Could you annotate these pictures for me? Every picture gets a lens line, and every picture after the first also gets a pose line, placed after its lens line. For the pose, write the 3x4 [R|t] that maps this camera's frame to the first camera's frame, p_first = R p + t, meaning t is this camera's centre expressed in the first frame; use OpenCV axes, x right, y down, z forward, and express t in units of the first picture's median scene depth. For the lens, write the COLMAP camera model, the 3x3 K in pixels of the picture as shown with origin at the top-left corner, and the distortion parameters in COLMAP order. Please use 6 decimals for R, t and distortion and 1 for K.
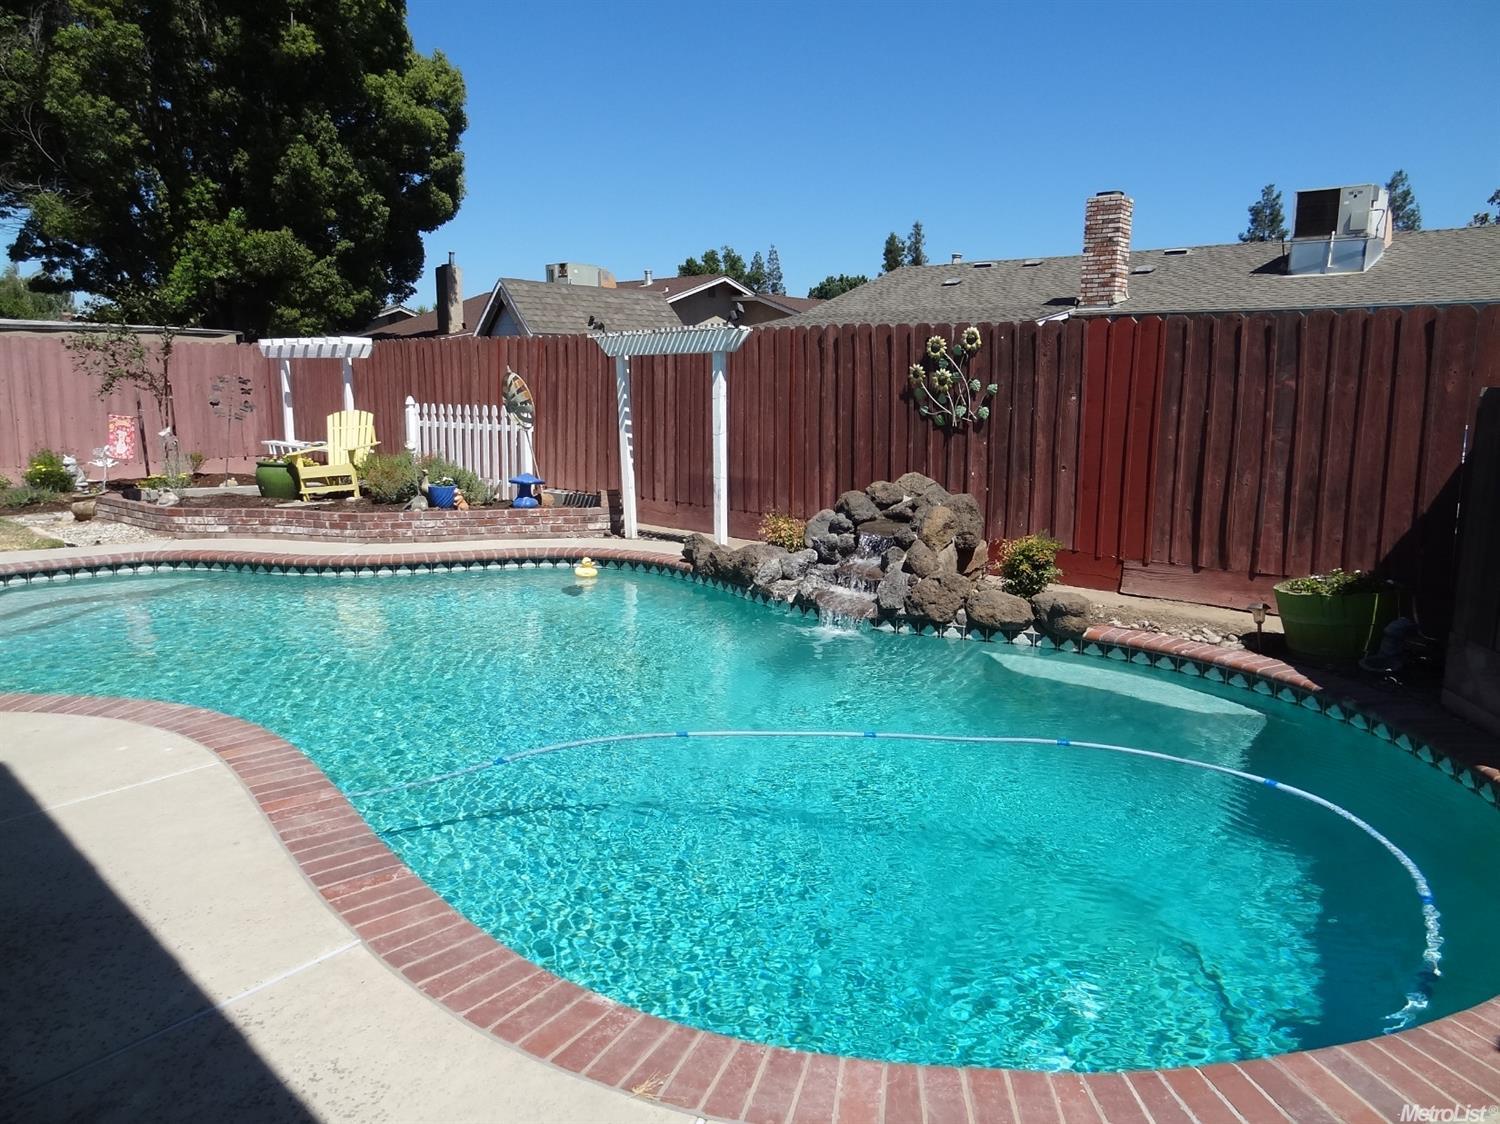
lens RADIAL K [[1063.9, 0, 743.5], [0, 1063.9, 556.7], [0, 0, 1]] dist [0.000428, 0.007243]
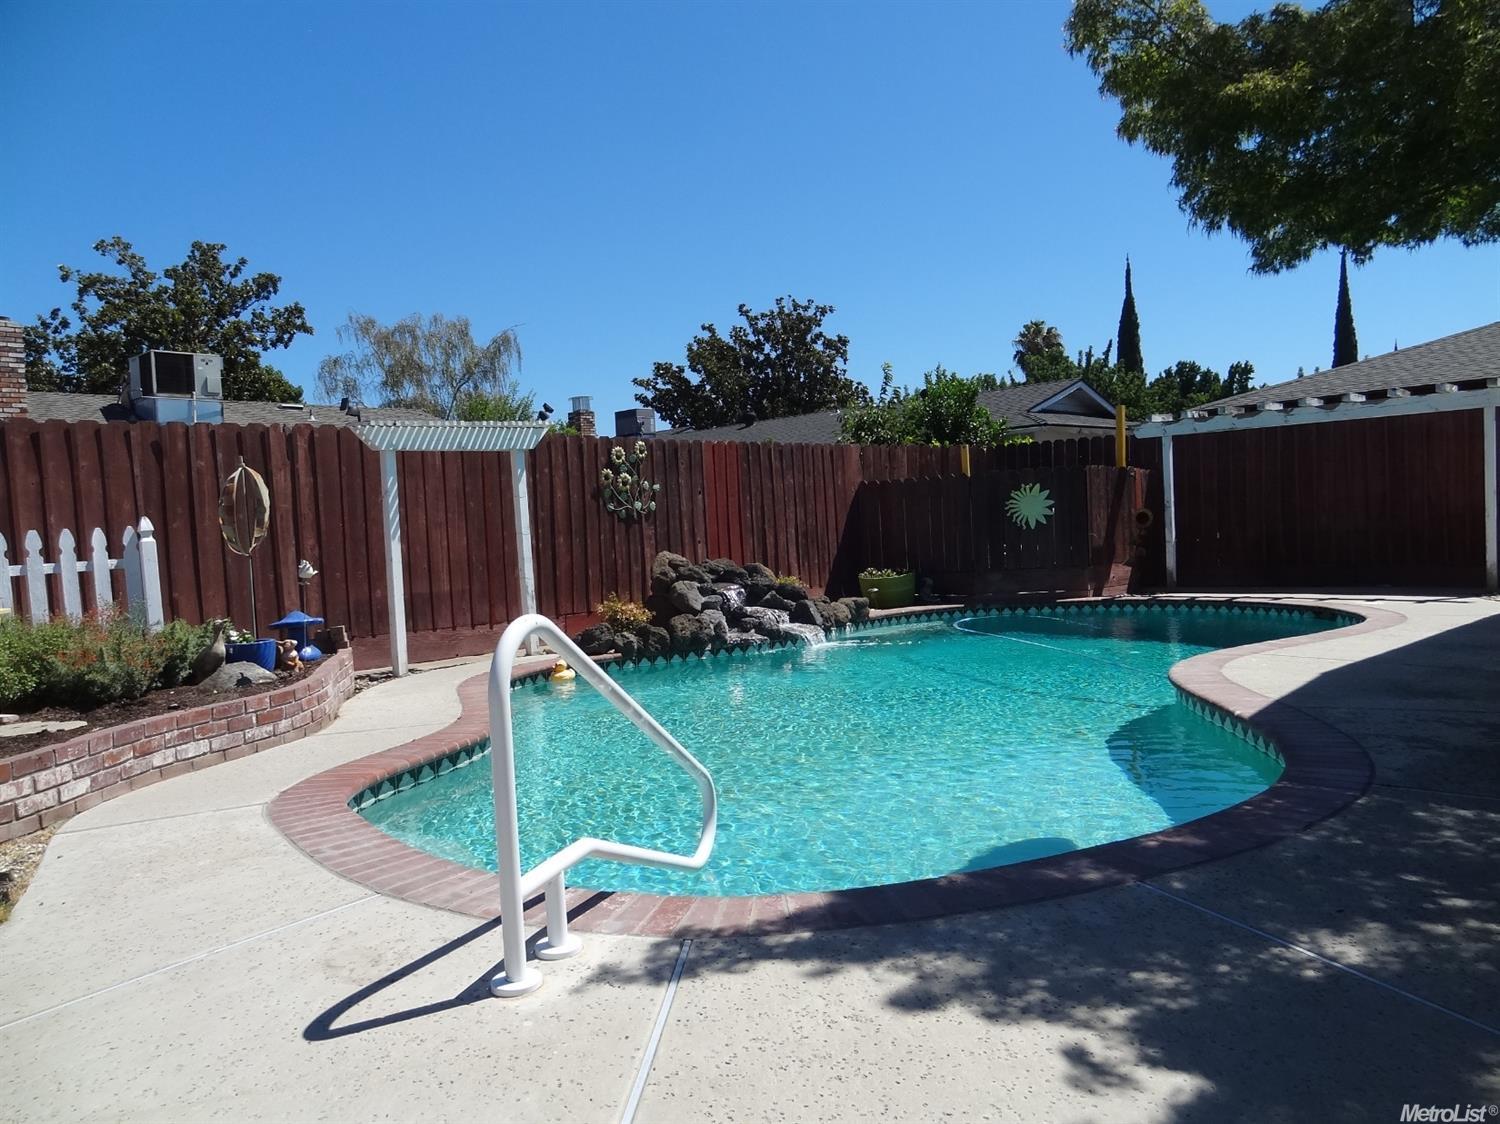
lens RADIAL K [[1063.9, 0, 745.3], [0, 1063.9, 574.6], [0, 0, 1]] dist [0.000428, 0.007243]
pose [[0.064907, -0.056537, 0.996288, -0.492829], [0.216142, 0.975489, 0.041275, -0.038446], [-0.974202, 0.212661, 0.075536, 0.374243]]
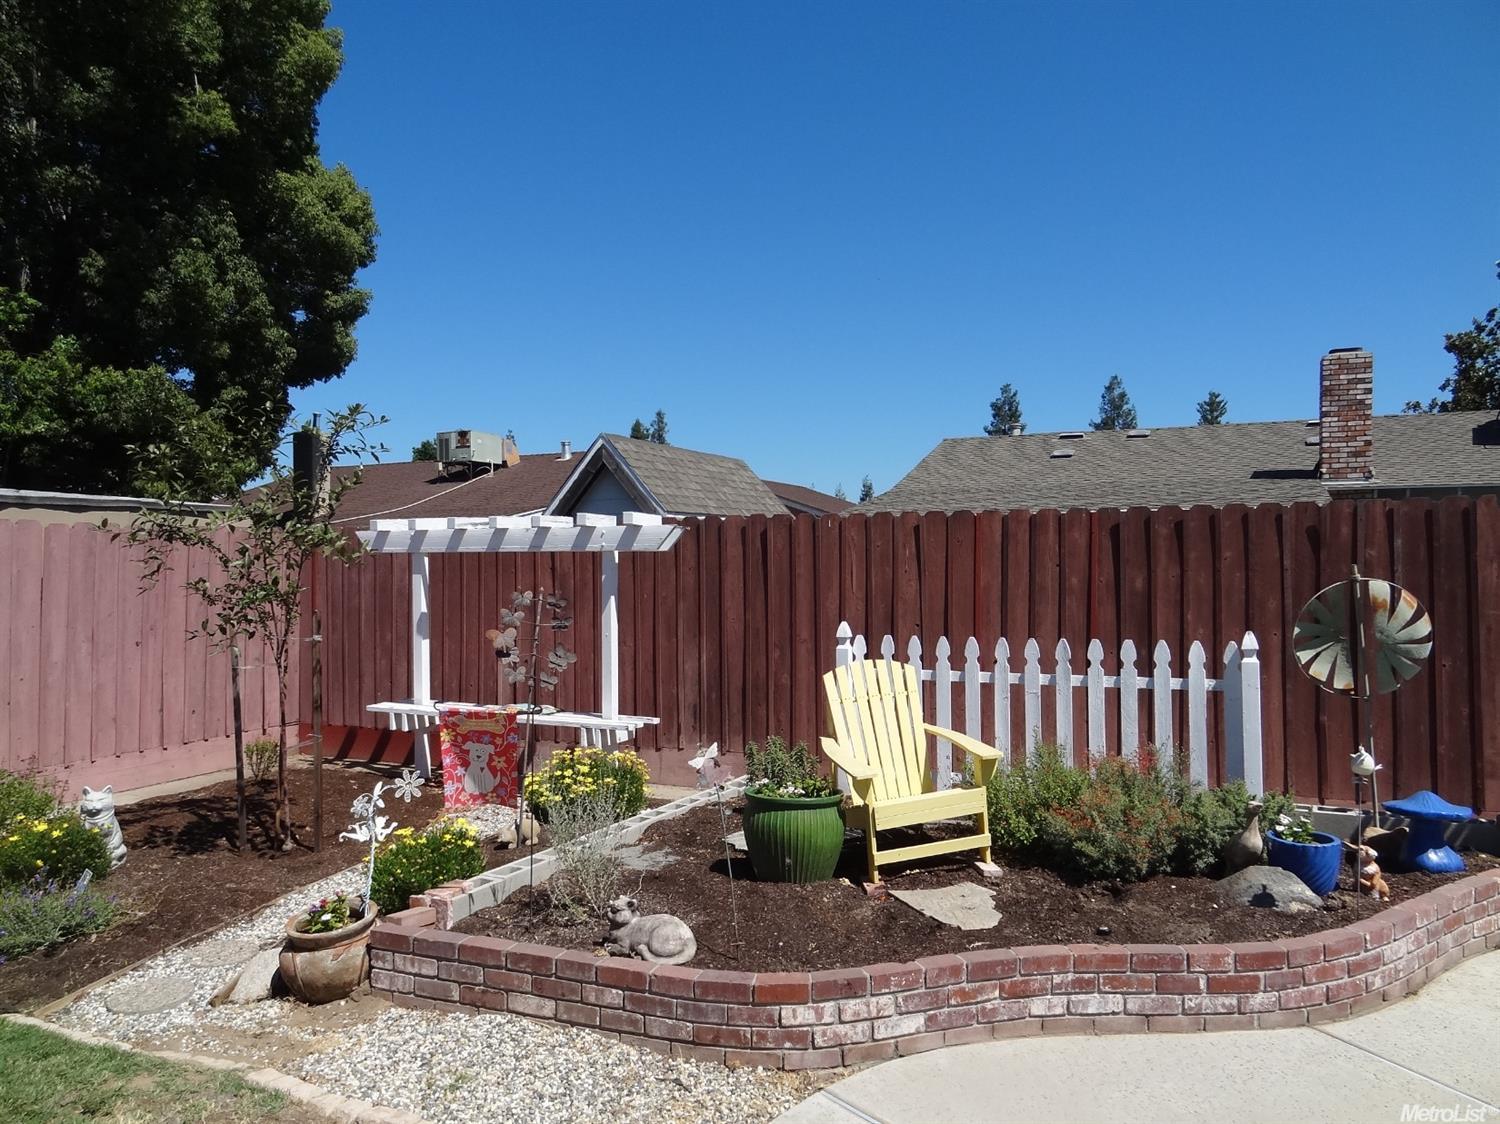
lens RADIAL K [[1063.9, 0, 754.6], [0, 1063.9, 561.2], [0, 0, 1]] dist [0.000428, 0.007243]
pose [[0.957460, -0.014048, 0.288224, -0.351309], [0.061855, 0.985590, -0.157439, -0.069827], [-0.281859, 0.168569, 0.944531, 0.353843]]
